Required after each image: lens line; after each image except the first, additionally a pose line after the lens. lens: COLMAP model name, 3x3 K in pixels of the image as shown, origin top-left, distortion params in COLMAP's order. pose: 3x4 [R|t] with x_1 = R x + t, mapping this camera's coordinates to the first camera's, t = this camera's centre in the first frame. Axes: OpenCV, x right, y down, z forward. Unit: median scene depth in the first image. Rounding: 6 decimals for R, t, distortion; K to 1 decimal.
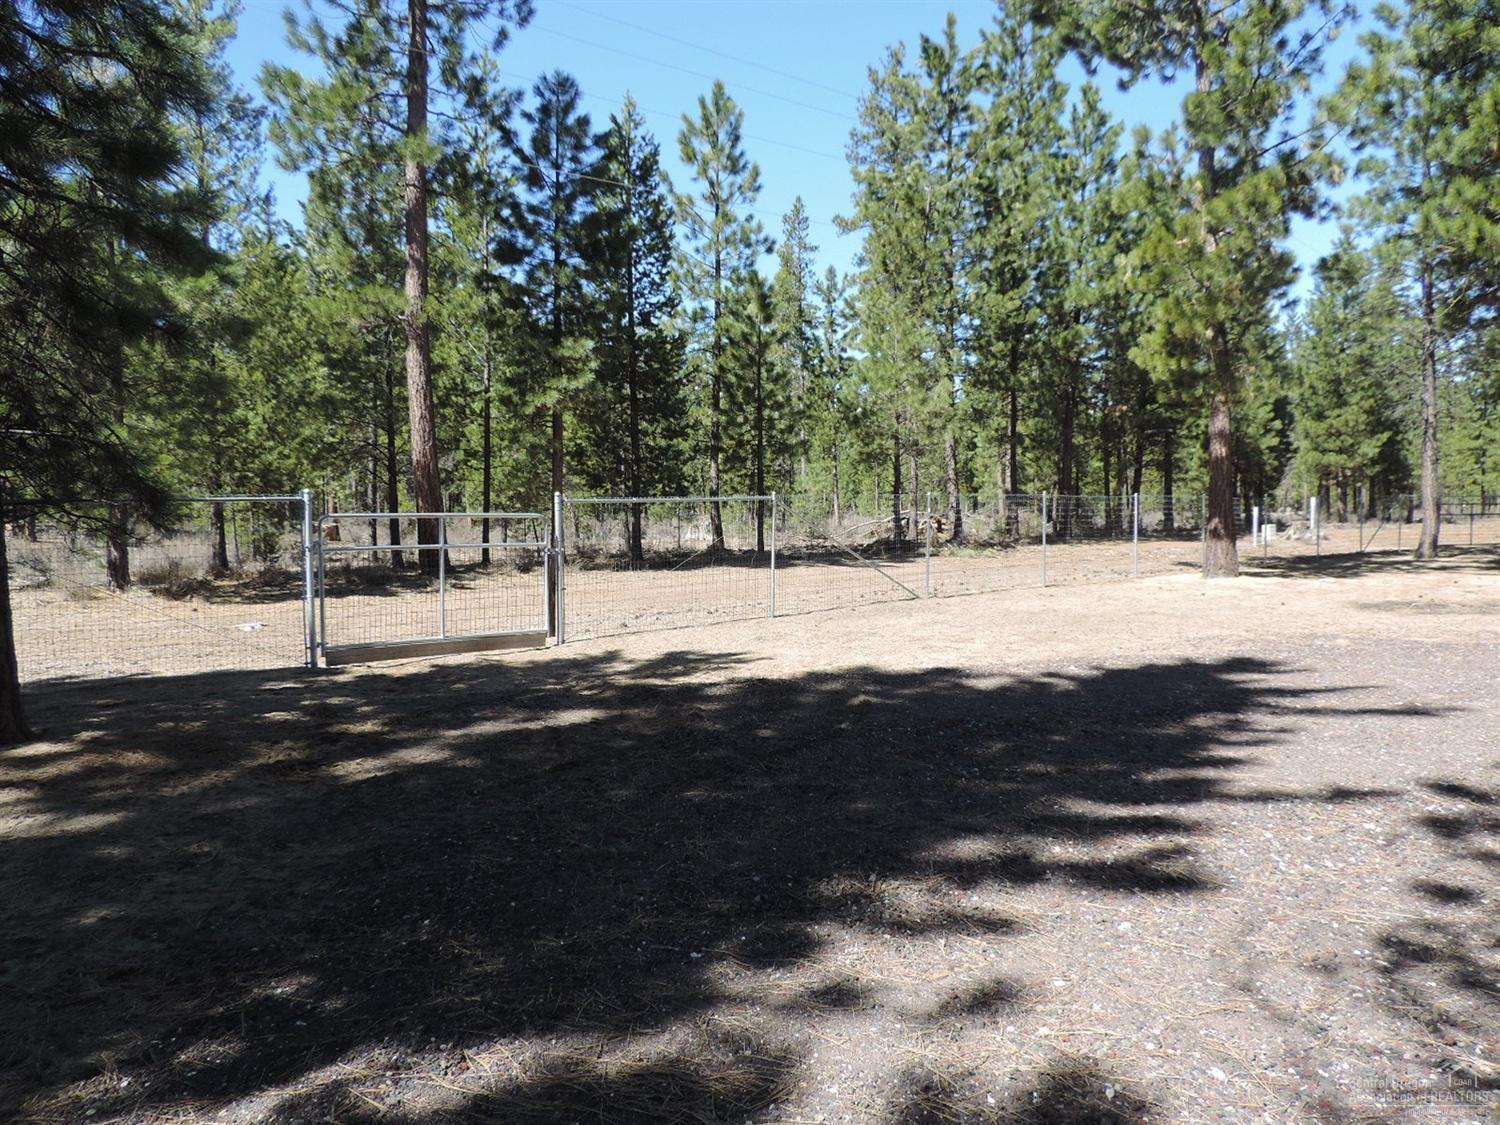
lens RADIAL K [[1063.2, 0, 751.8], [0, 1063.2, 565.3], [0, 0, 1]] dist [-0.036642, -0.005195]
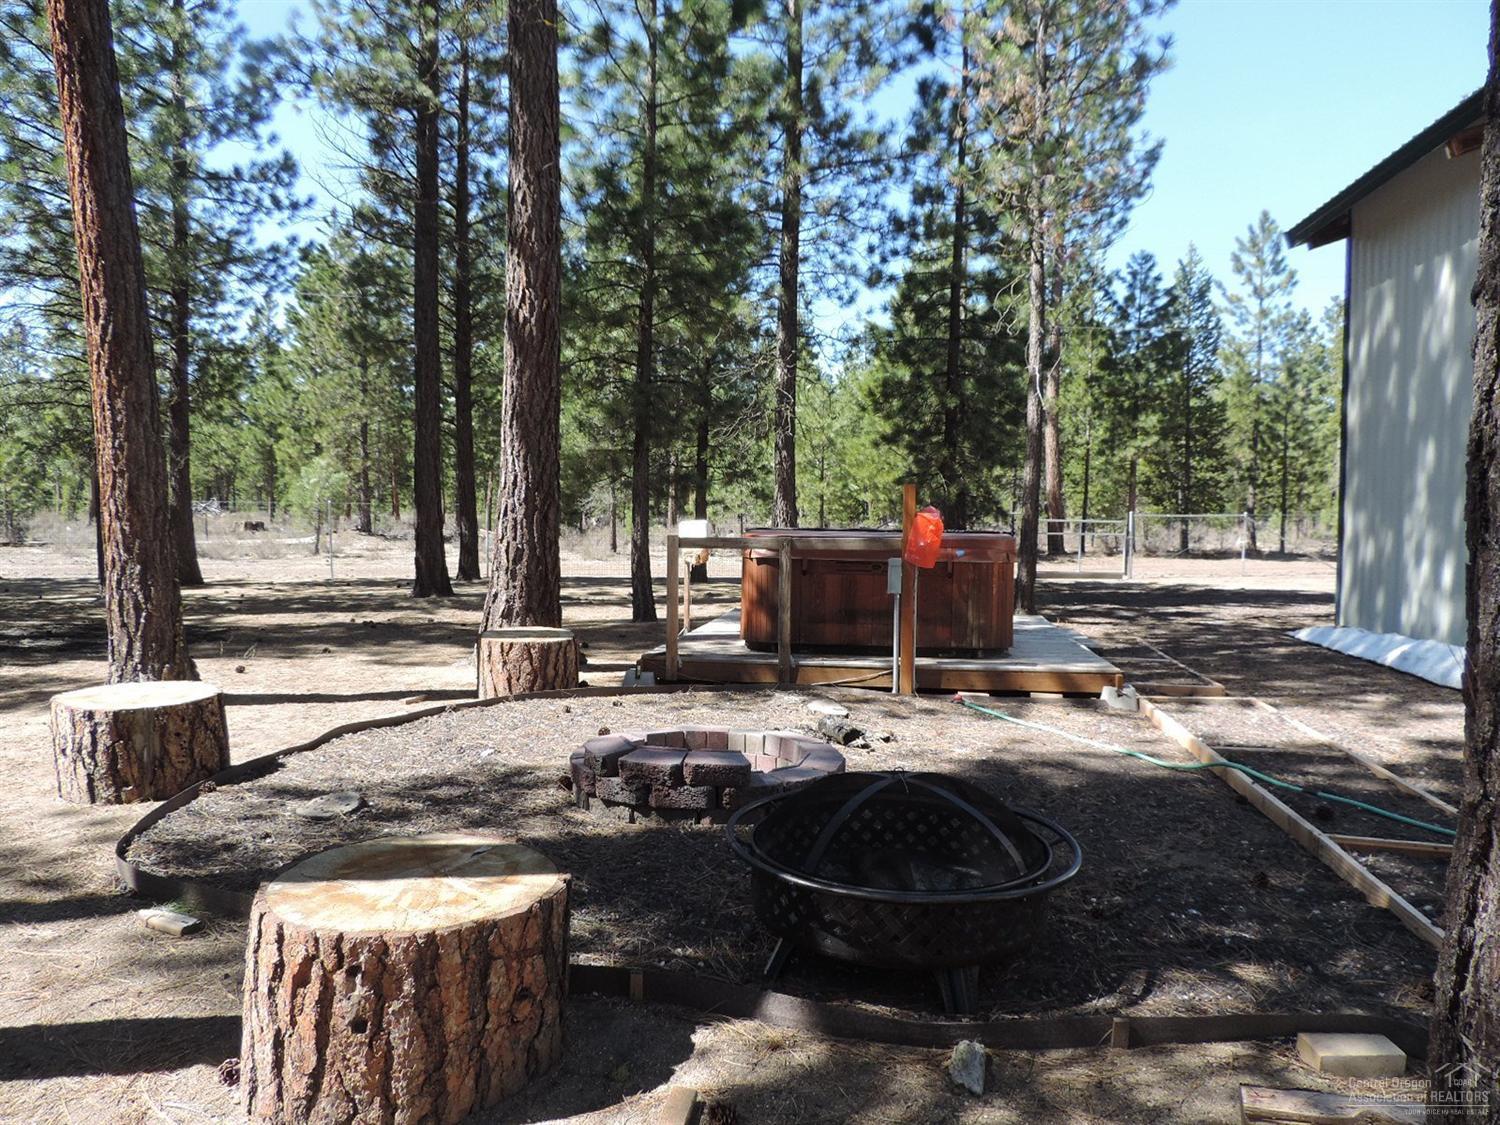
lens RADIAL K [[1063.2, 0, 750.0], [0, 1063.2, 571.3], [0, 0, 1]] dist [-0.036642, -0.005195]
pose [[0.863676, 0.045530, -0.501987, 0.112037], [-0.044440, 0.998912, 0.014141, 0.026054], [0.502085, 0.010095, 0.864760, -0.598433]]
